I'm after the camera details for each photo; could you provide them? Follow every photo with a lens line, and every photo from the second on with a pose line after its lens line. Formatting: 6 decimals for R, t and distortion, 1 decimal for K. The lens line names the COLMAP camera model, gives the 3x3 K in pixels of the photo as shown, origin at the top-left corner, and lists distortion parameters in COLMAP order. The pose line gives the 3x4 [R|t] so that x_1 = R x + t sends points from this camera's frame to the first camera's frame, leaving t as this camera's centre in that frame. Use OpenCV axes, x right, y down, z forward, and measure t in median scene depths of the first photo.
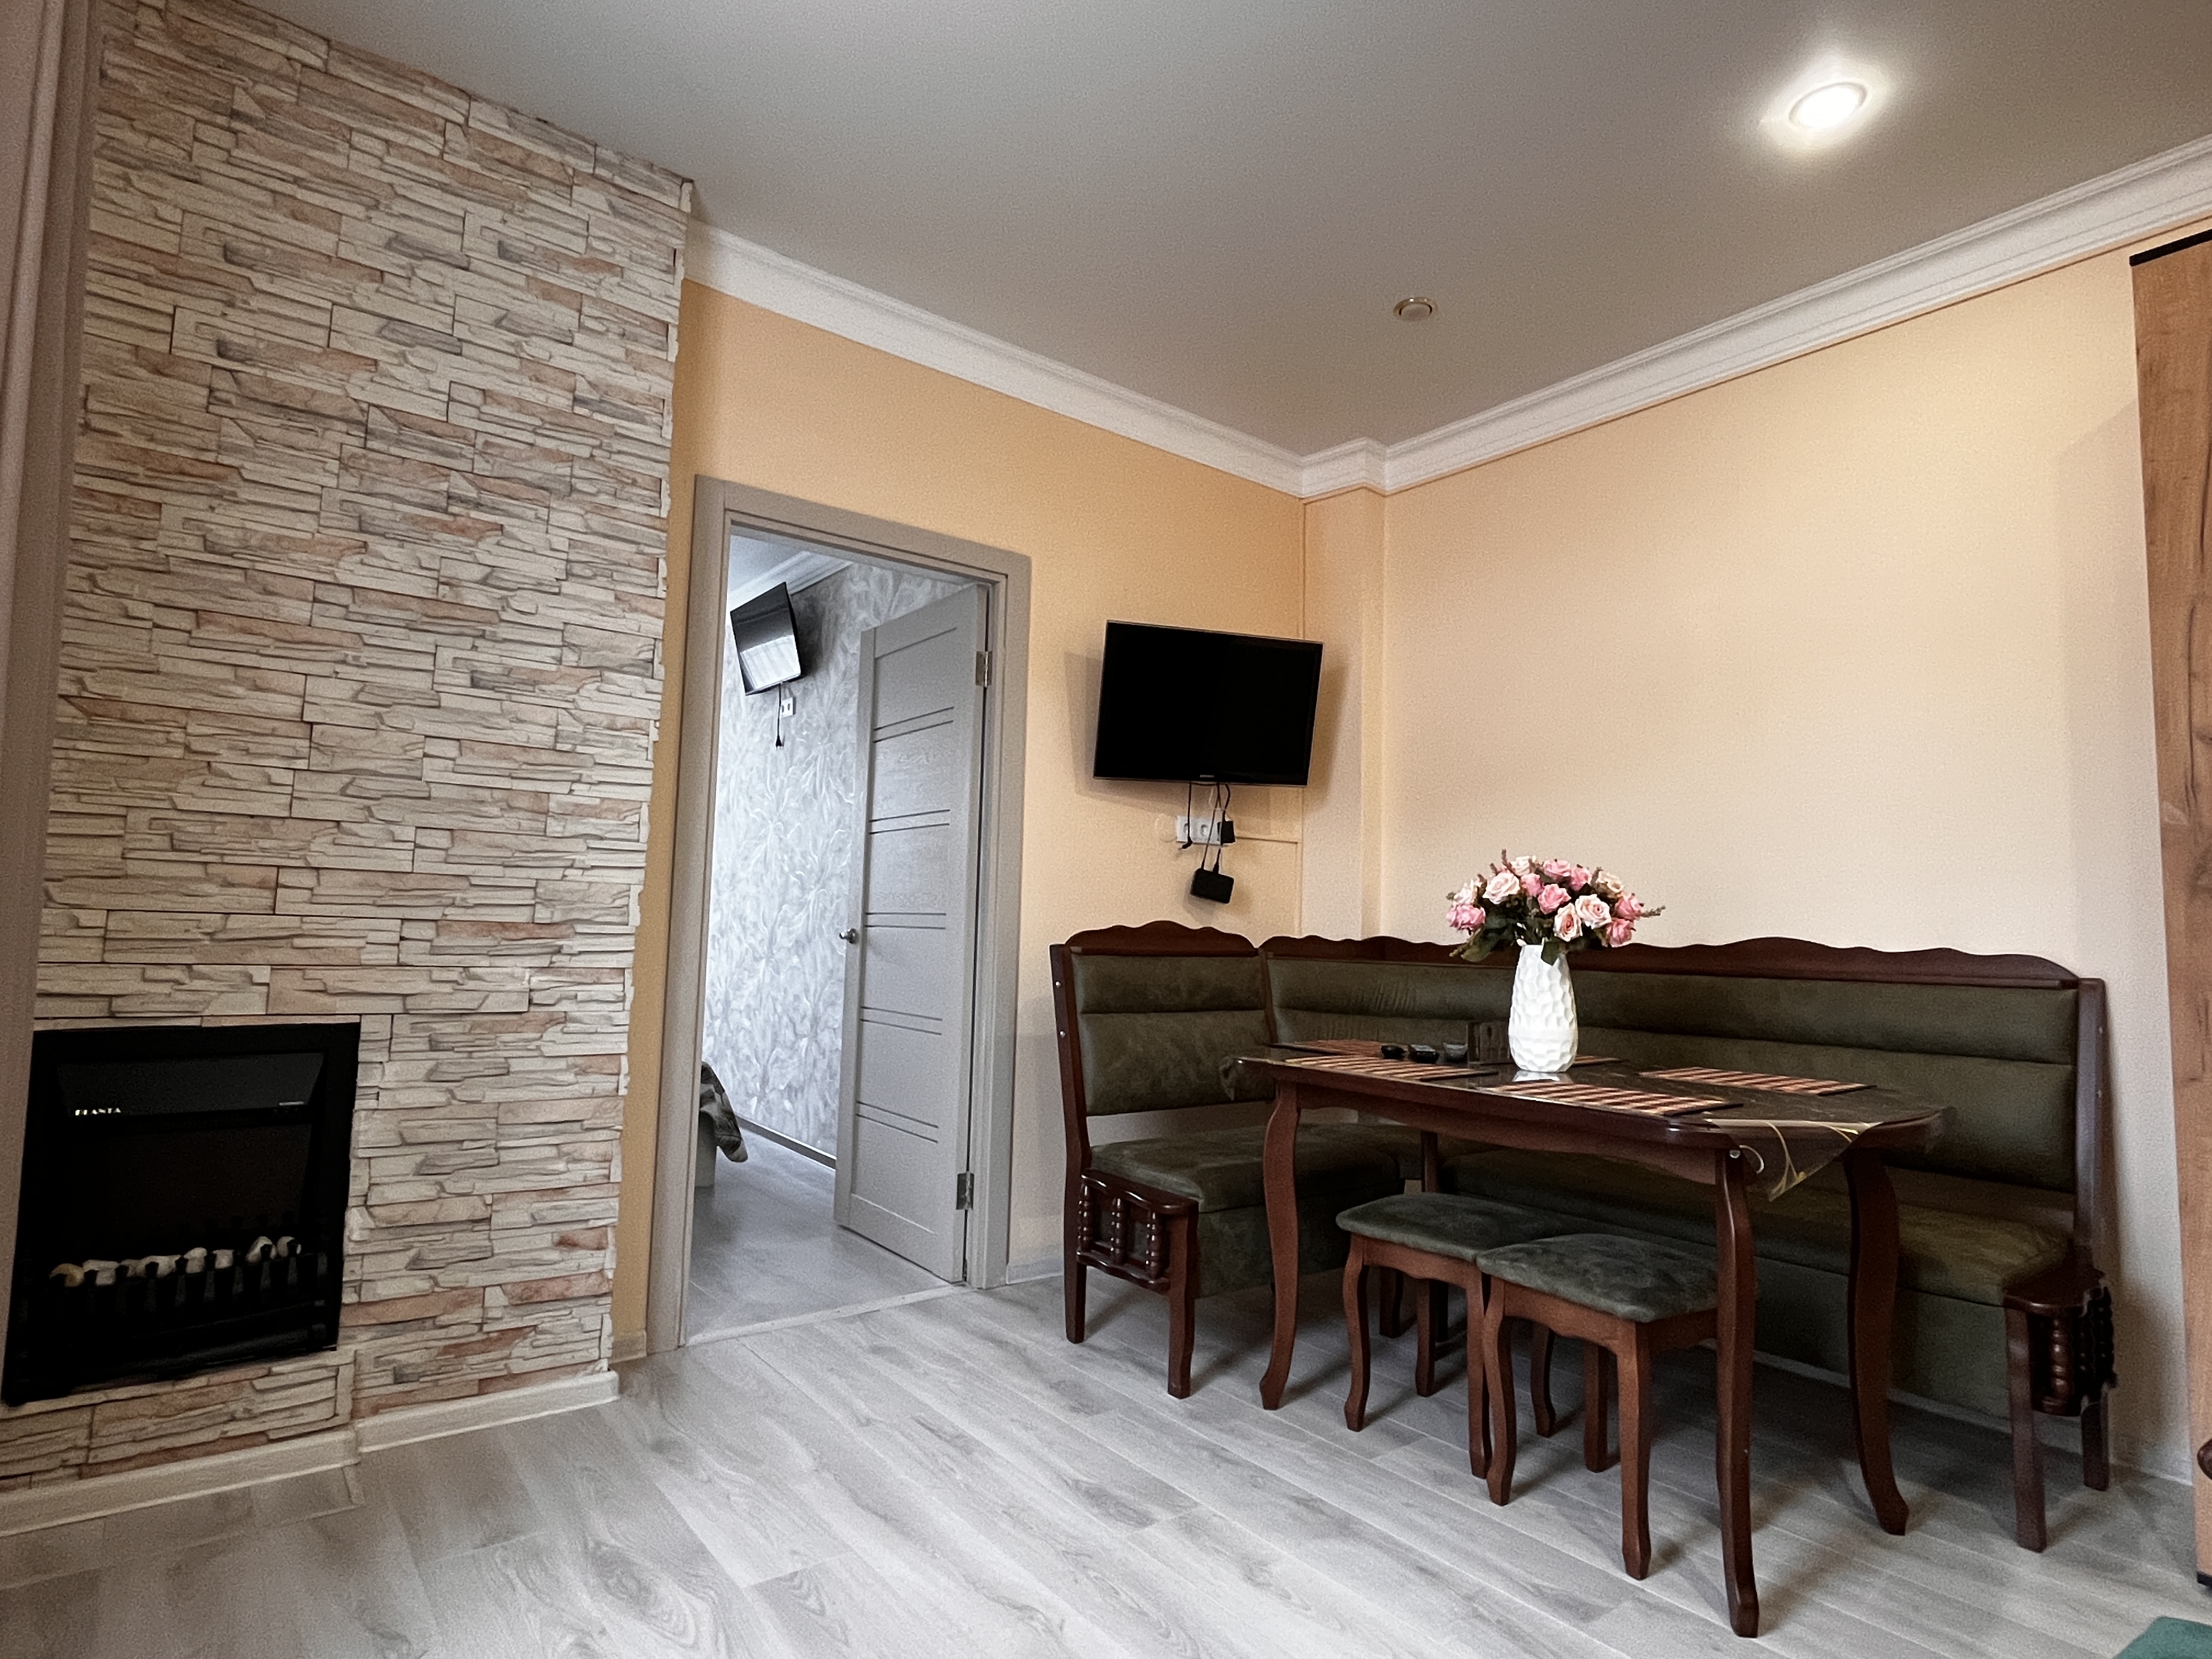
lens RADIAL K [[1178.6, 0, 1106.0], [0, 1178.6, 829.5], [0, 0, 1]] dist [0.001579, -0.001767]
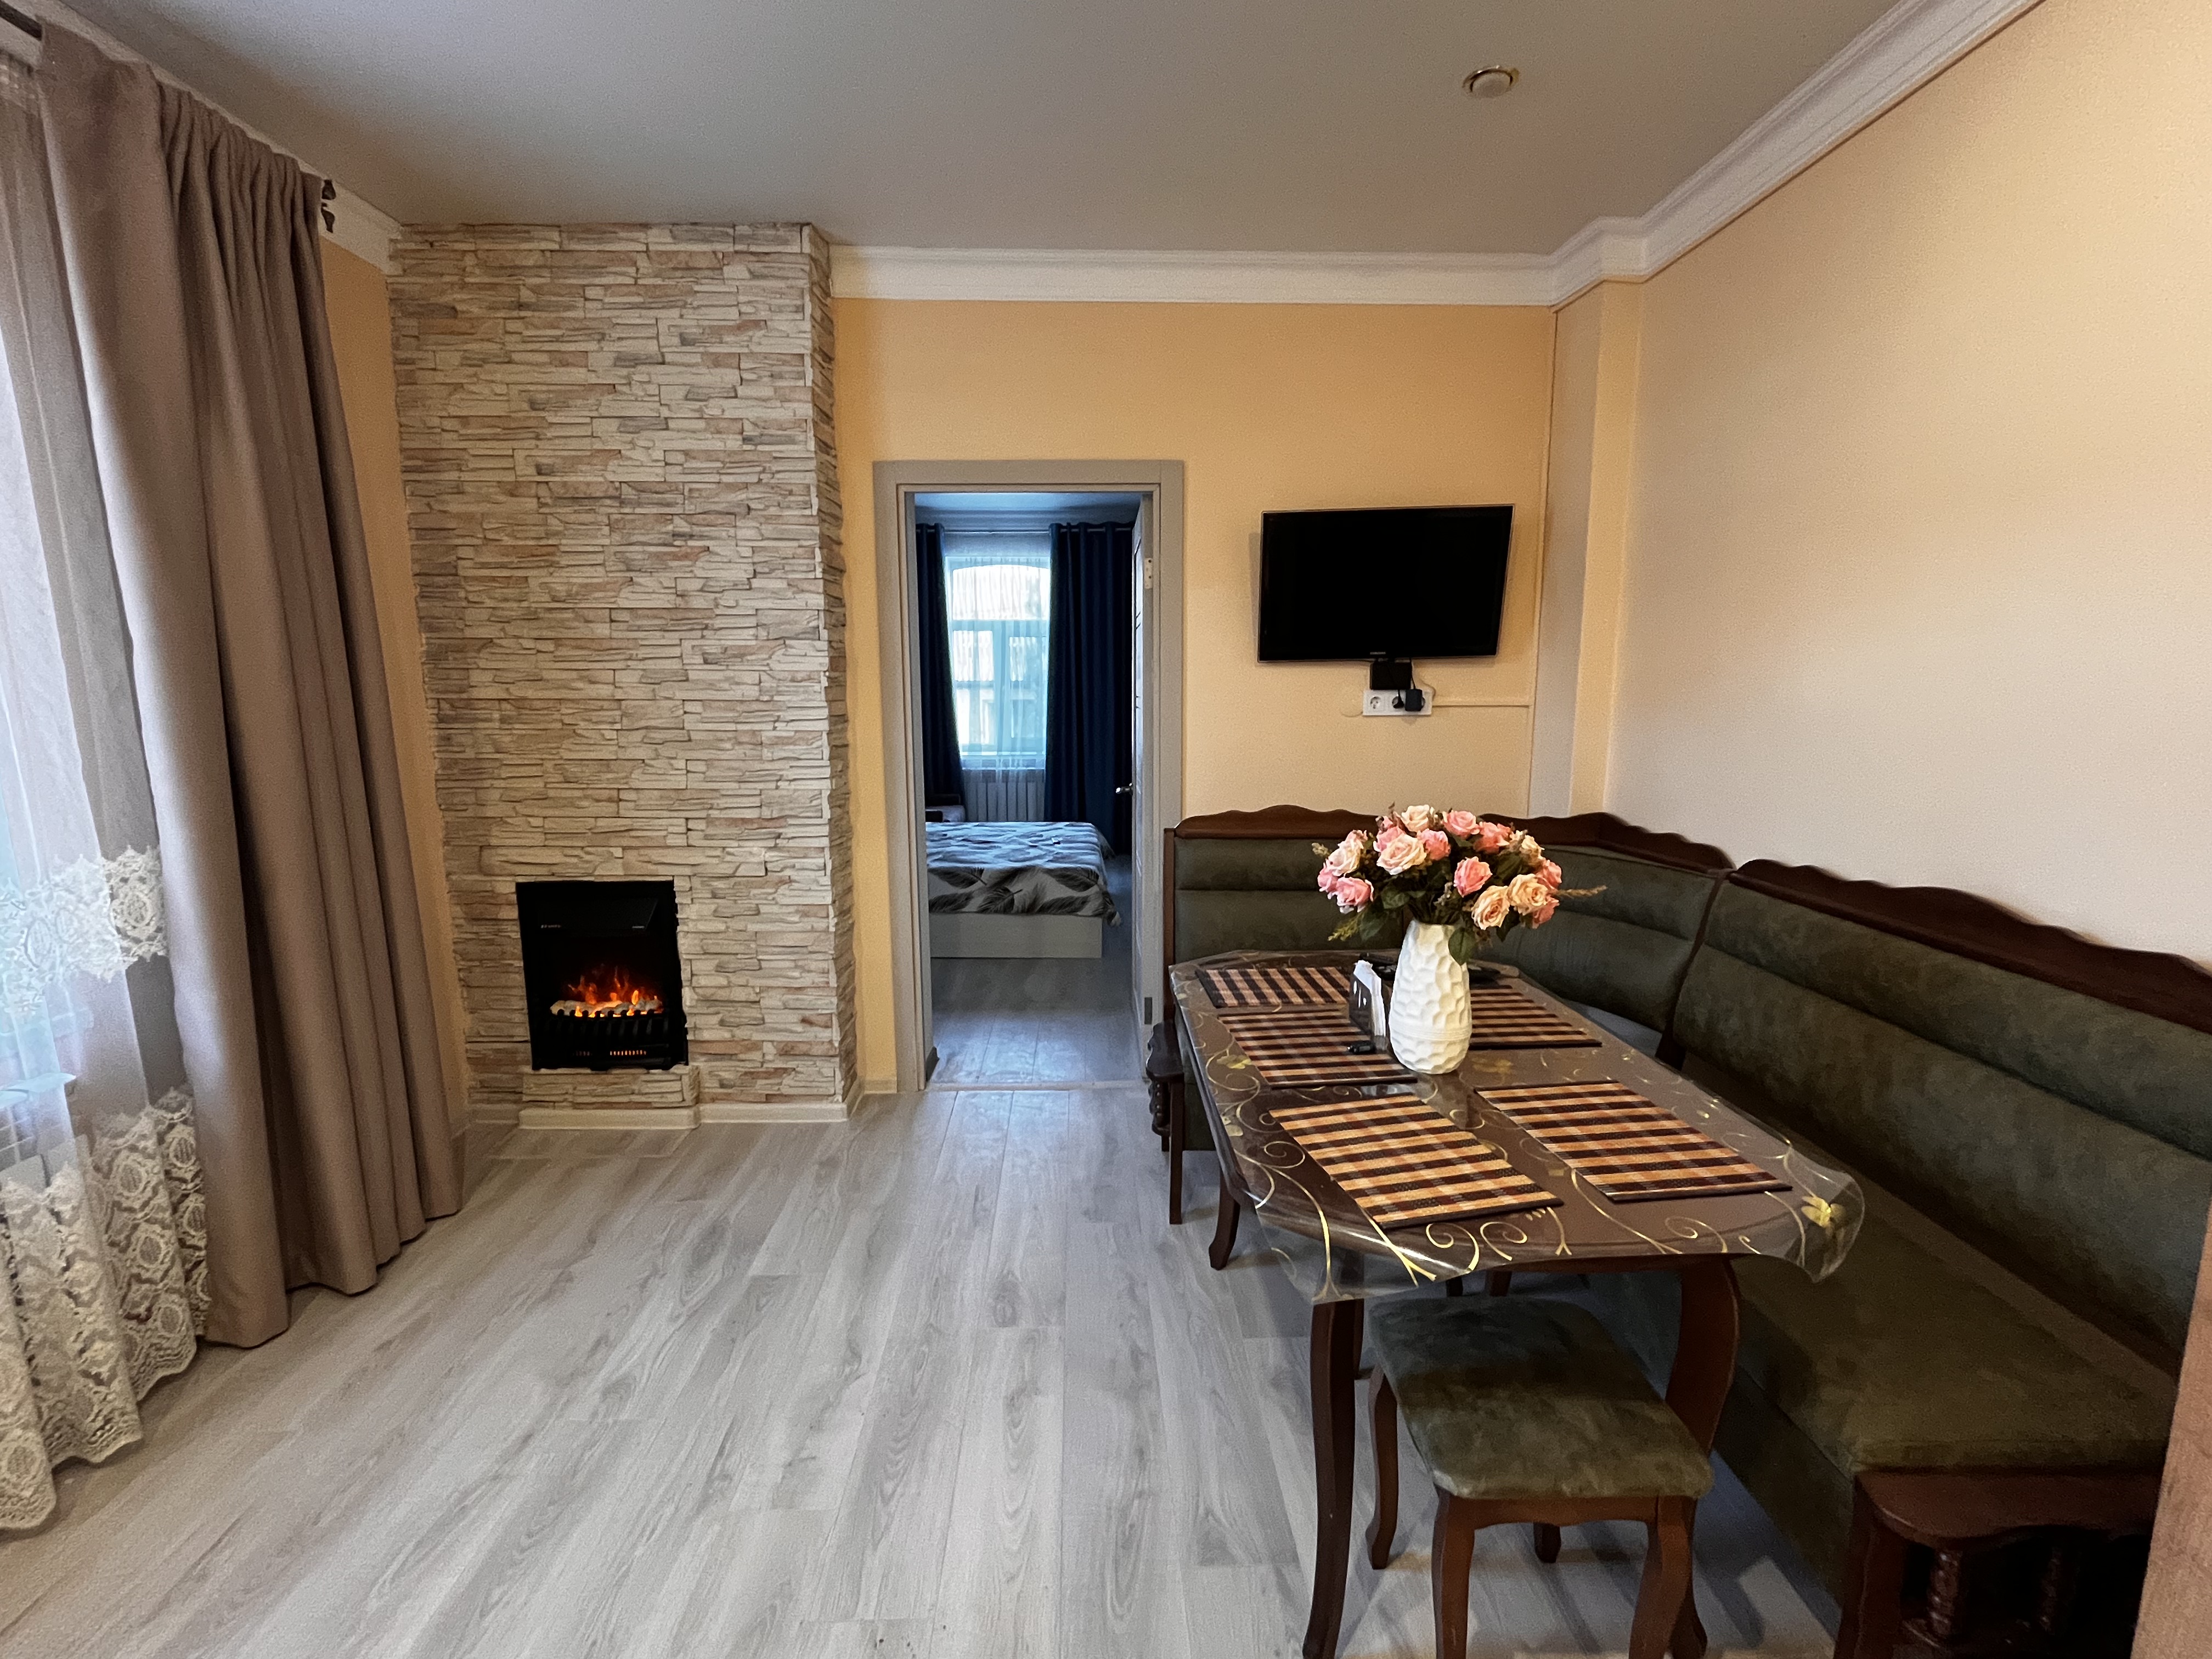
lens RADIAL K [[967.1, 0, 1103.2], [0, 967.1, 829.9], [0, 0, 1]] dist [-0.001867, -0.000831]
pose [[0.805687, 0.058863, -0.589409, 0.597708], [0.073954, 0.977268, 0.198689, -0.120141], [0.587707, -0.203671, 0.783019, 0.290425]]
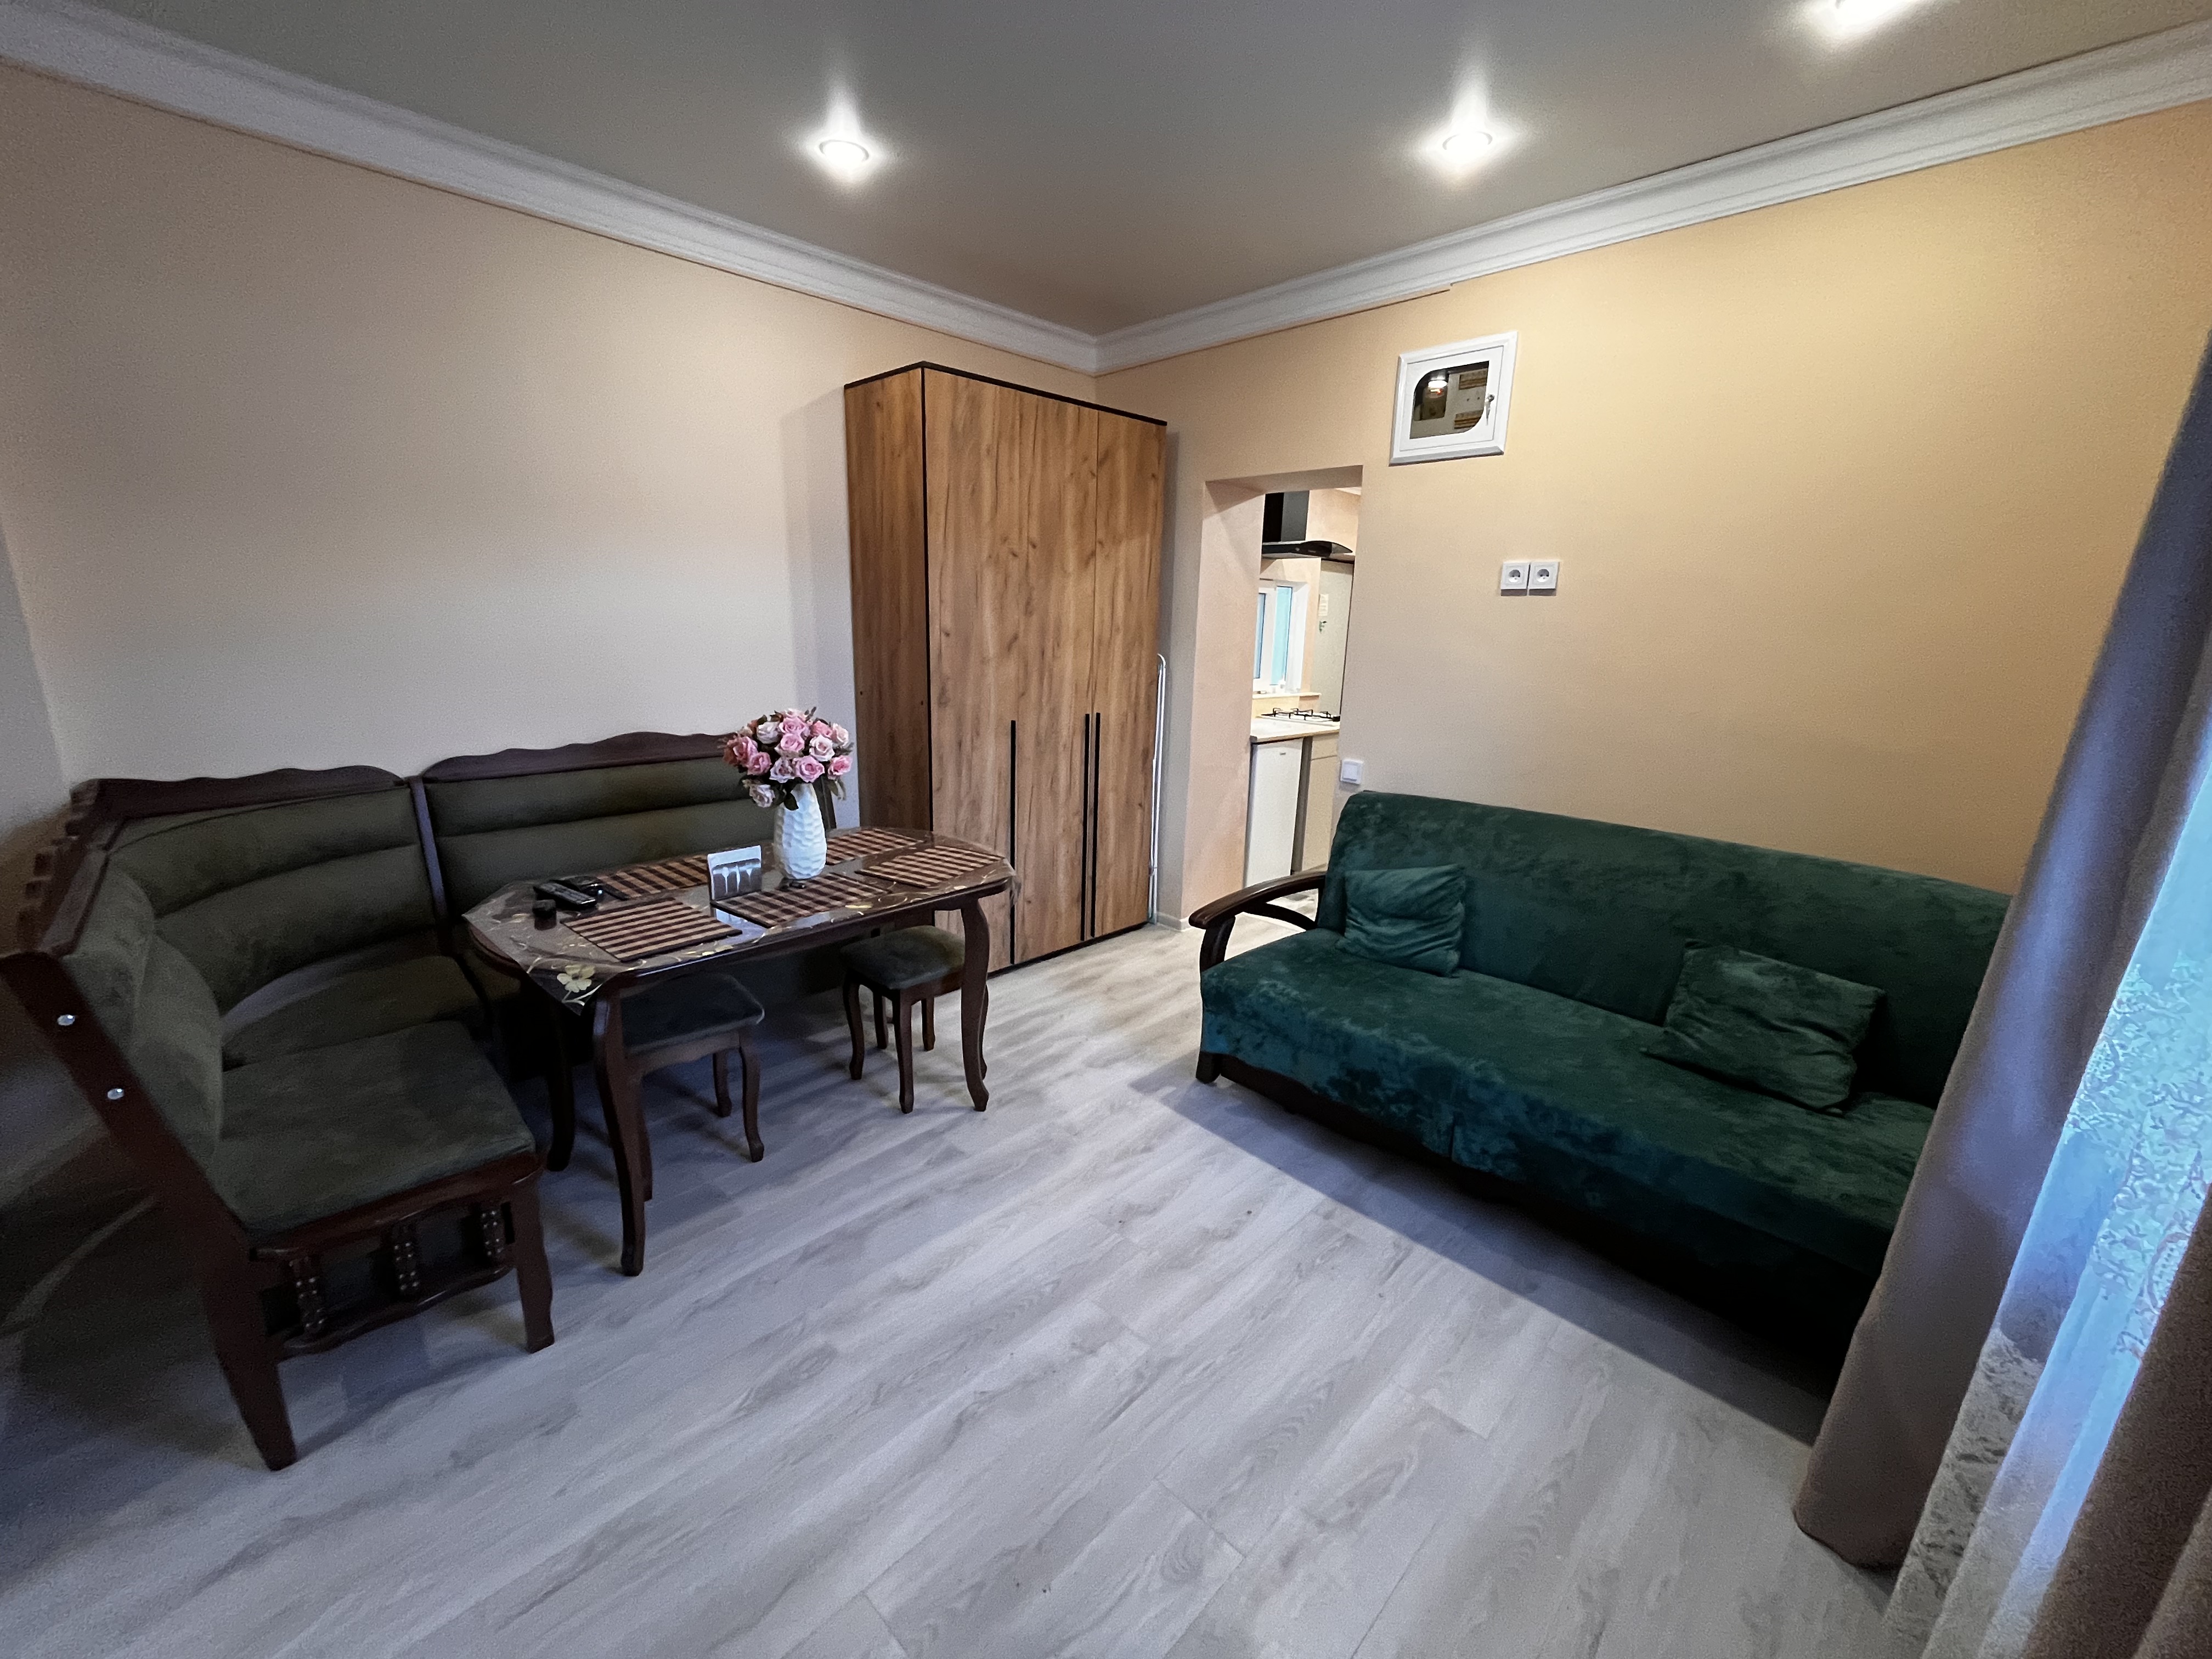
lens RADIAL K [[890.2, 0, 1099.9], [0, 890.2, 834.0], [0, 0, 1]] dist [-0.003414, -0.000464]
pose [[-0.136104, -0.268085, 0.953733, -0.596759], [-0.111052, 0.960752, 0.254210, -0.135398], [-0.984451, -0.071315, -0.160533, 0.770155]]
